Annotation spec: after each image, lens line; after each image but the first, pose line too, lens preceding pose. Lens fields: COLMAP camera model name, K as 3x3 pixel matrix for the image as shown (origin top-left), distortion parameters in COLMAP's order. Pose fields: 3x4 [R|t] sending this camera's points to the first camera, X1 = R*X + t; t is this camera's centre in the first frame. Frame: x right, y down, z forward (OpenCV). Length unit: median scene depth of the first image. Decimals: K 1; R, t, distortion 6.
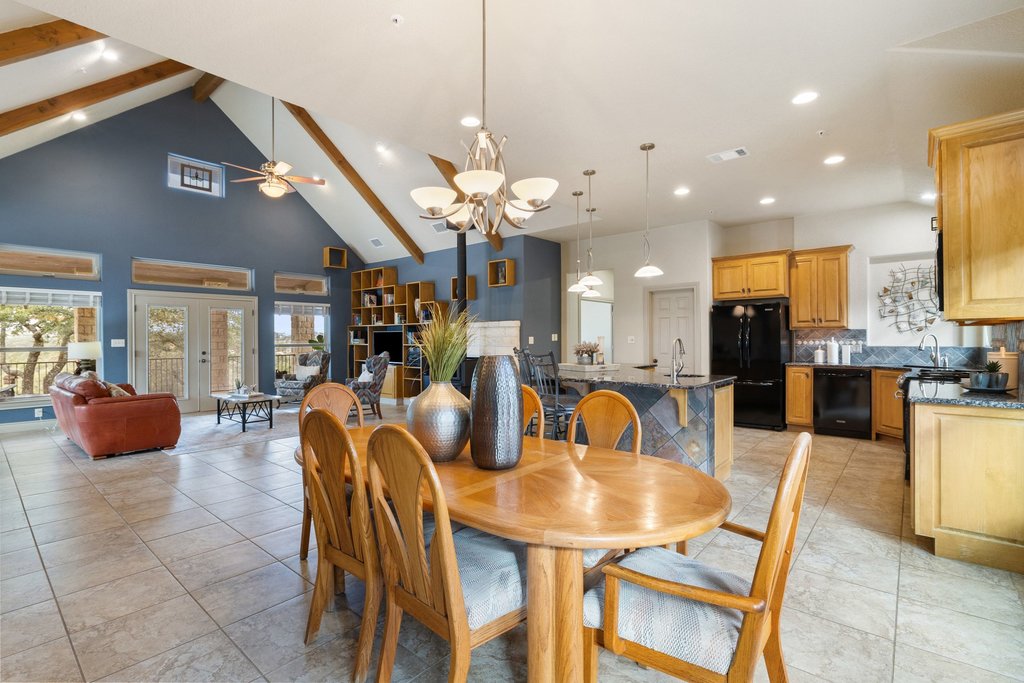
lens RADIAL K [[474.4, 0, 512.0], [0, 474.4, 341.5], [0, 0, 1]] dist [-0.001763, -0.000319]
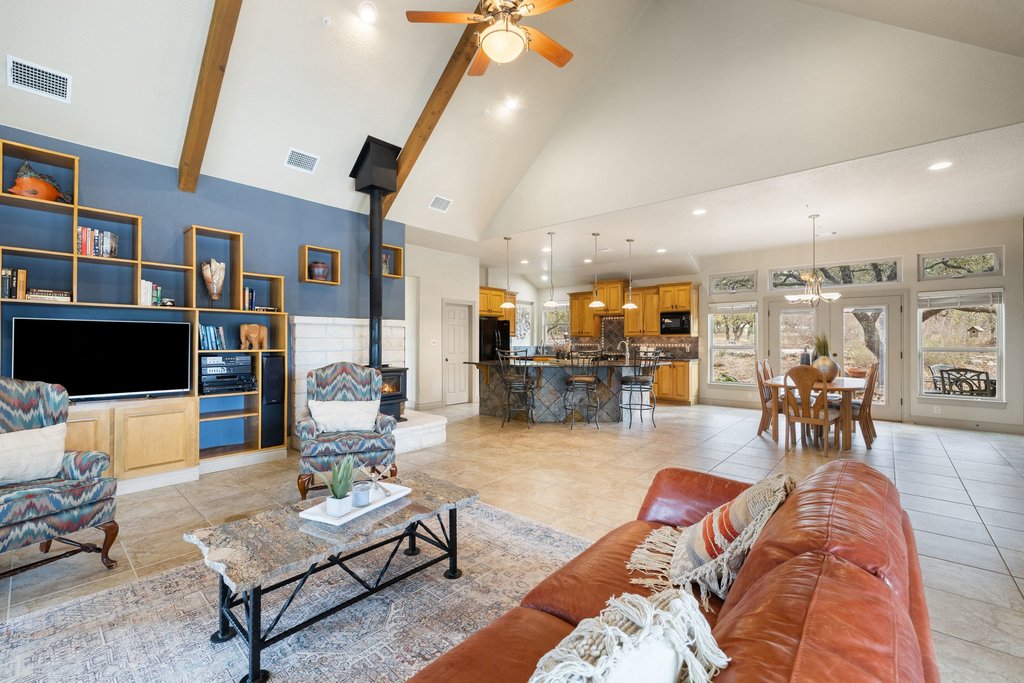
lens RADIAL K [[412.8, 0, 512.0], [0, 412.8, 341.5], [0, 0, 1]] dist [-0.000673, -0.000085]
pose [[0.017729, 0.007768, 0.999813, -0.639150], [0.000953, 0.999969, -0.007786, 0.000126], [-0.999842, 0.001091, 0.017721, 0.664373]]
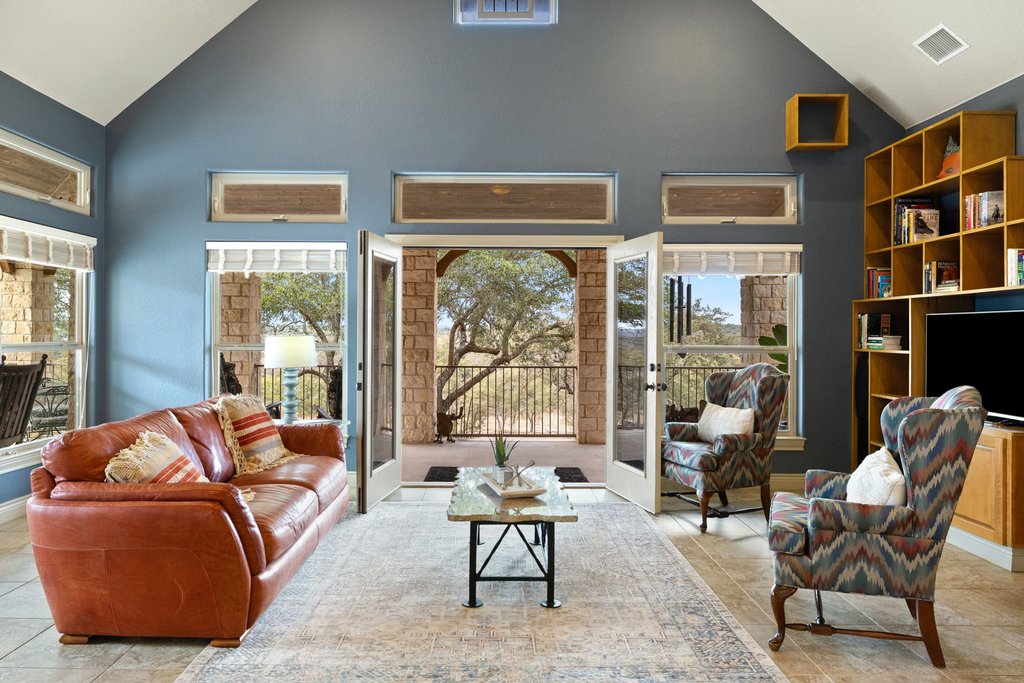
lens RADIAL K [[697.7, 0, 484.0], [0, 697.7, 327.7], [0, 0, 1]] dist [-0.001665, 0.000180]
pose [[0.639867, 0.001959, -0.768483, -0.123277], [-0.014053, 0.999859, -0.009152, -0.002554], [0.768357, 0.016655, 0.639804, 0.479373]]
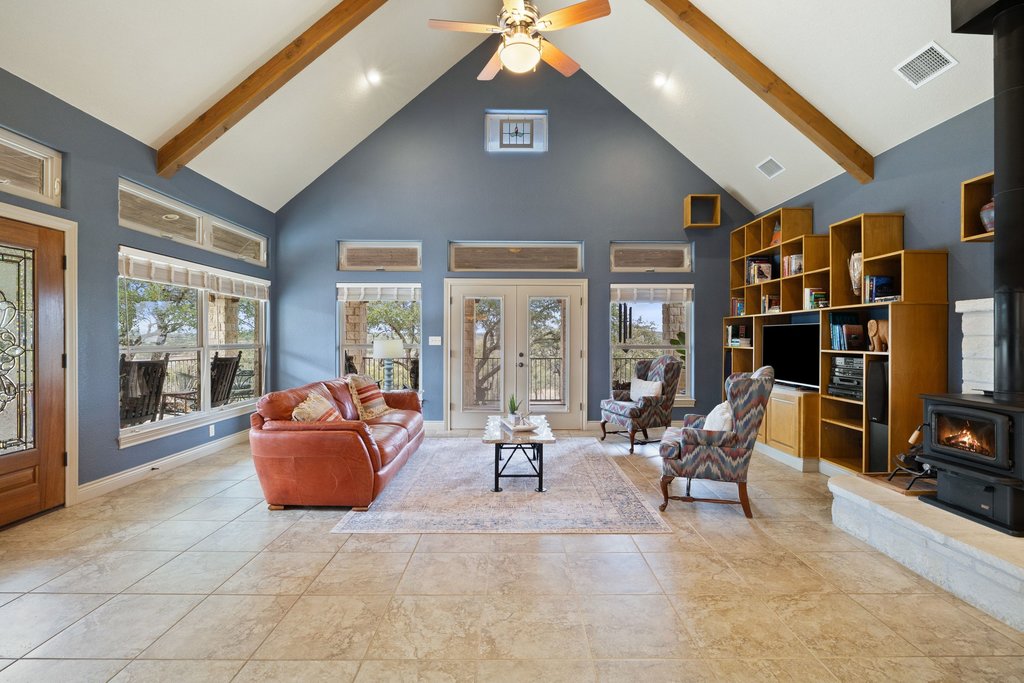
lens RADIAL K [[453.0, 0, 512.0], [0, 453.0, 341.5], [0, 0, 1]] dist [-0.010299, 0.000058]
pose [[0.650527, 0.012889, -0.759374, -0.081624], [-0.011375, 0.999909, 0.007228, -0.002507], [0.759398, 0.003936, 0.650614, 0.448189]]
